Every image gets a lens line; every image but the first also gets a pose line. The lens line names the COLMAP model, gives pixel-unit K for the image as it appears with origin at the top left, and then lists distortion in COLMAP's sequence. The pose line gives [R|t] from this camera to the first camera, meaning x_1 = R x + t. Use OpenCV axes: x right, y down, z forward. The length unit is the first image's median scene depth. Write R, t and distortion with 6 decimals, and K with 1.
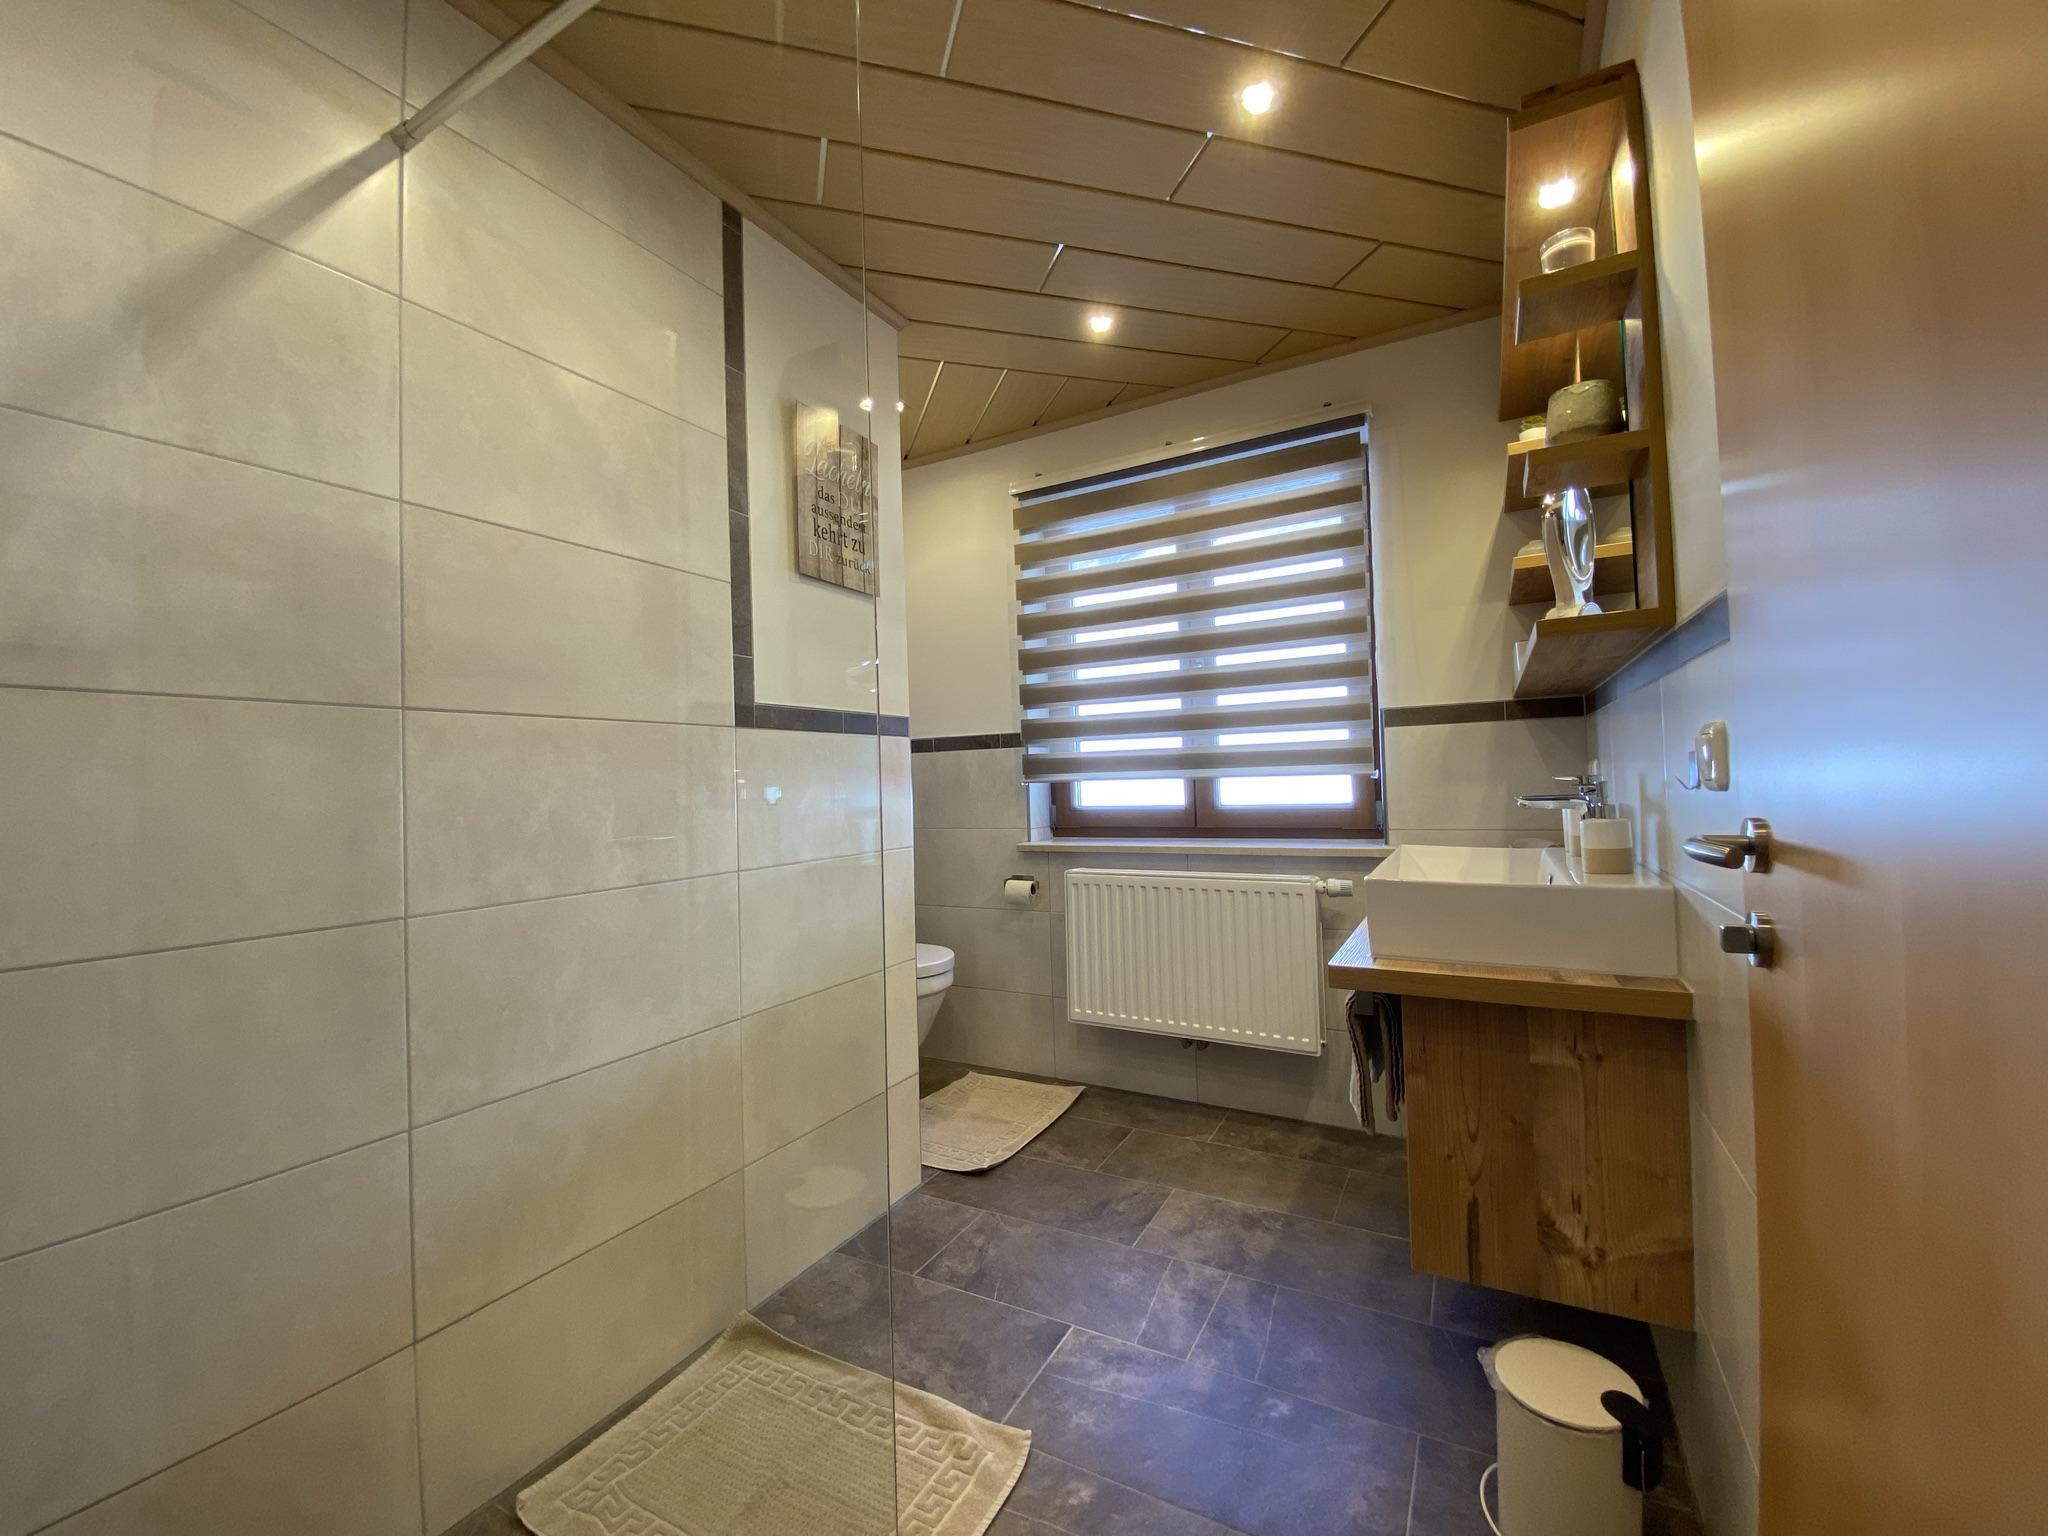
lens RADIAL K [[843.8, 0, 1020.3], [0, 843.8, 767.5], [0, 0, 1]] dist [0.000333, -0.000025]
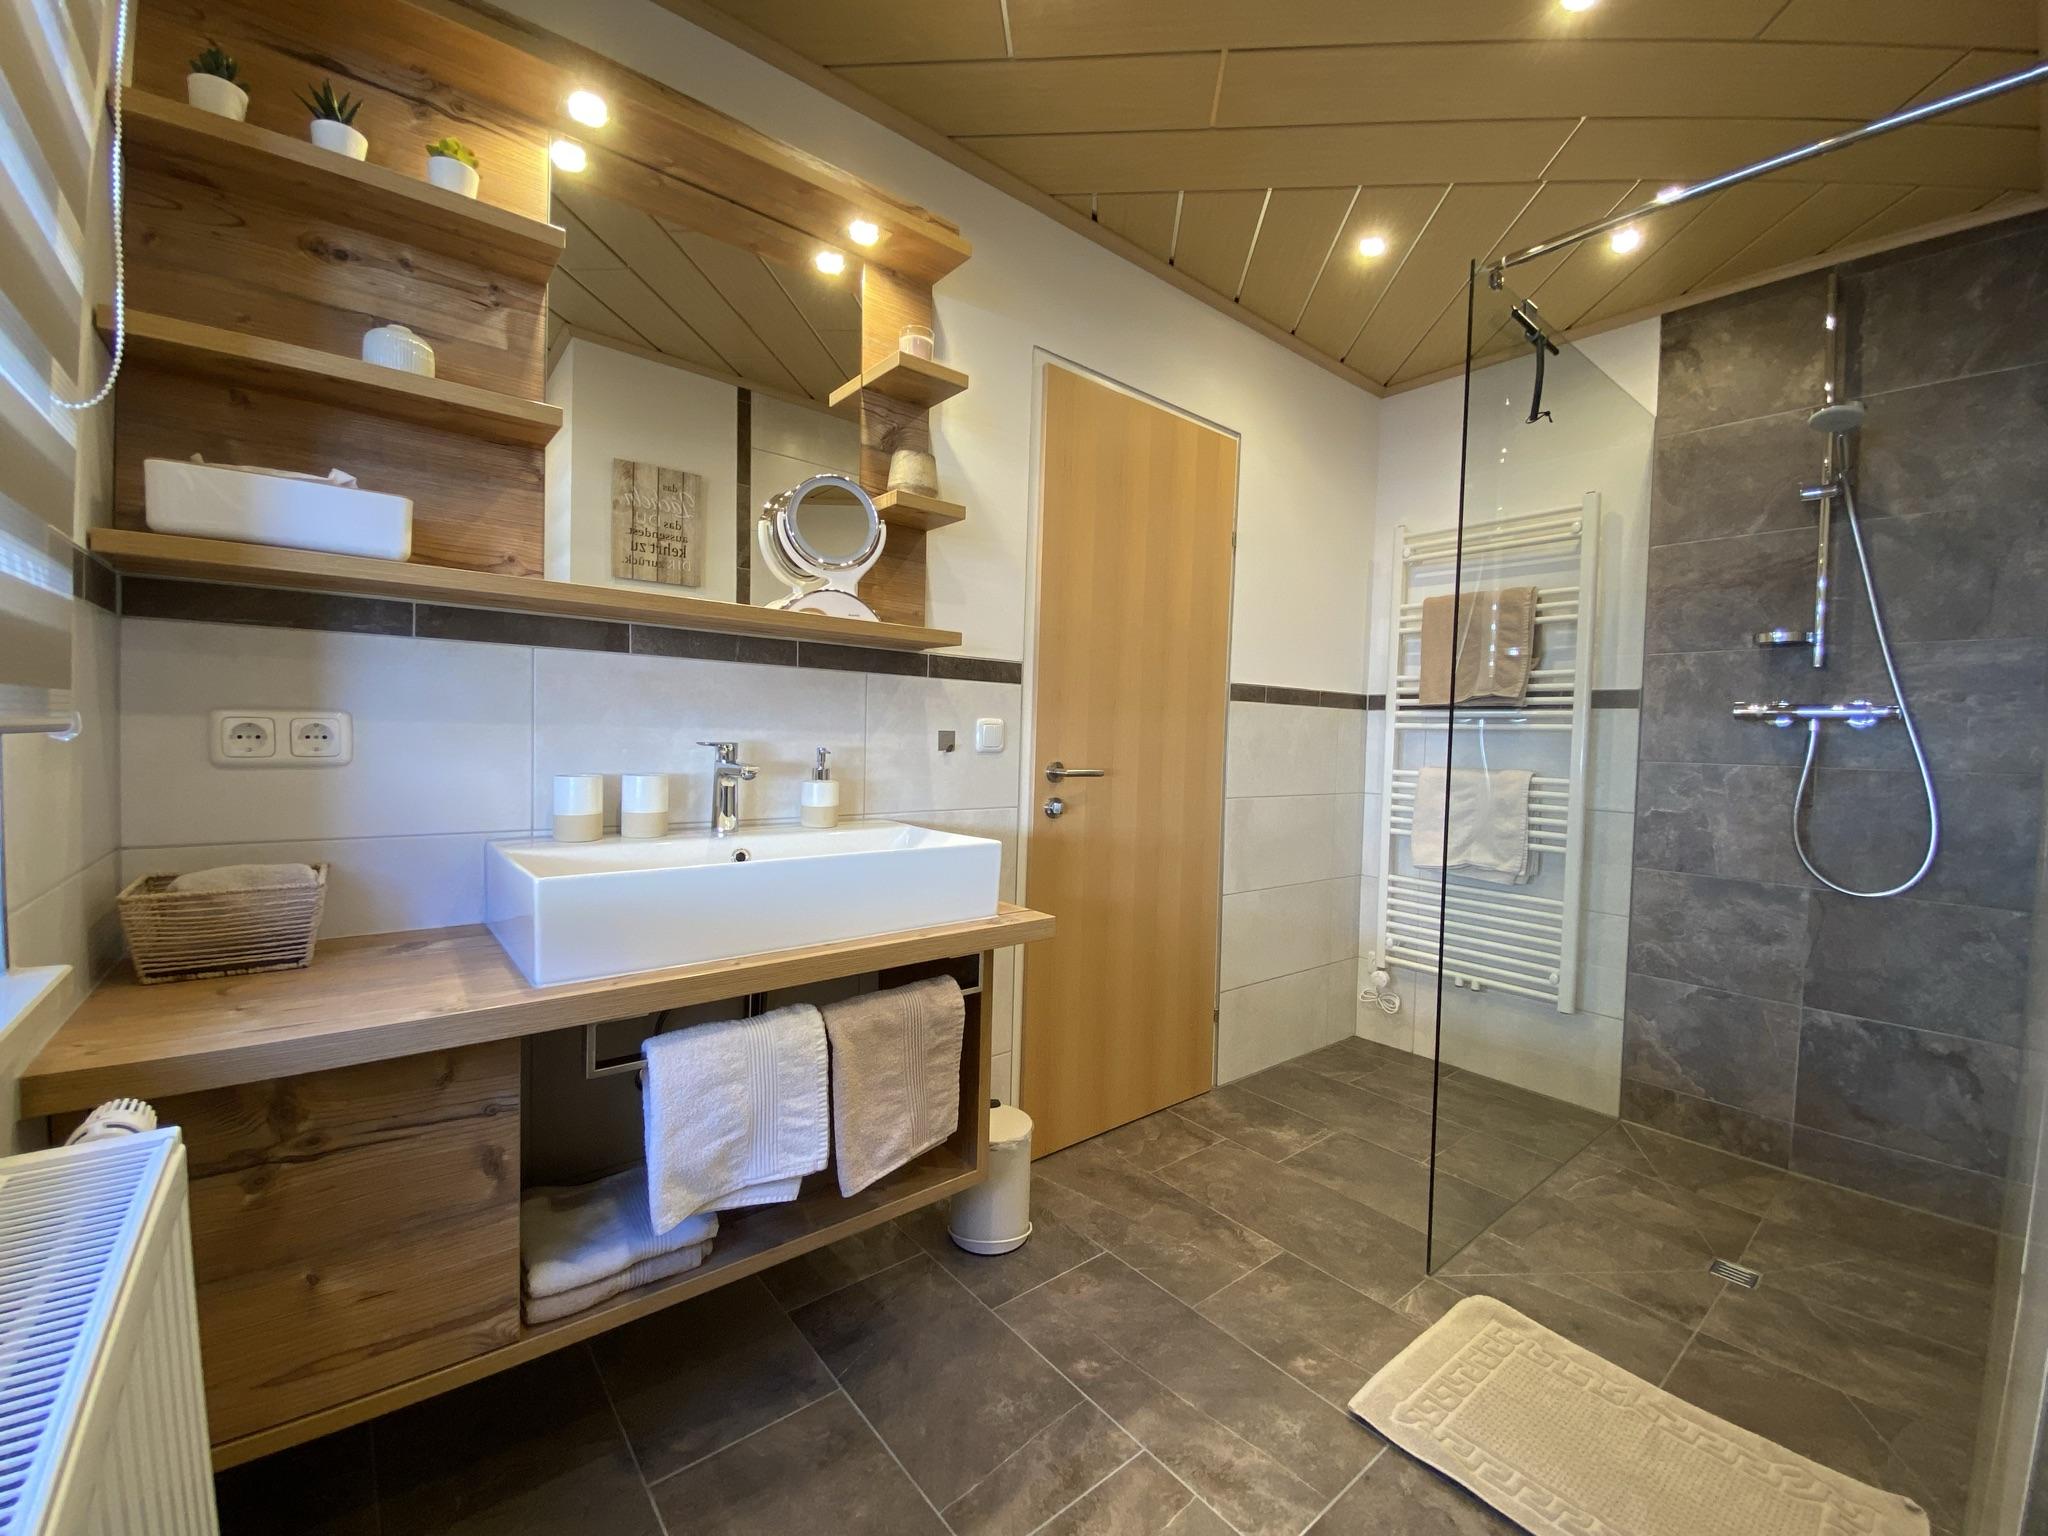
lens RADIAL K [[843.8, 0, 1022.6], [0, 843.8, 772.0], [0, 0, 1]] dist [0.000333, -0.000025]
pose [[-0.926874, -0.018826, 0.374900, 0.009372], [-0.014257, 0.999786, 0.014957, 0.026388], [-0.375102, 0.008519, -0.926945, 1.877540]]
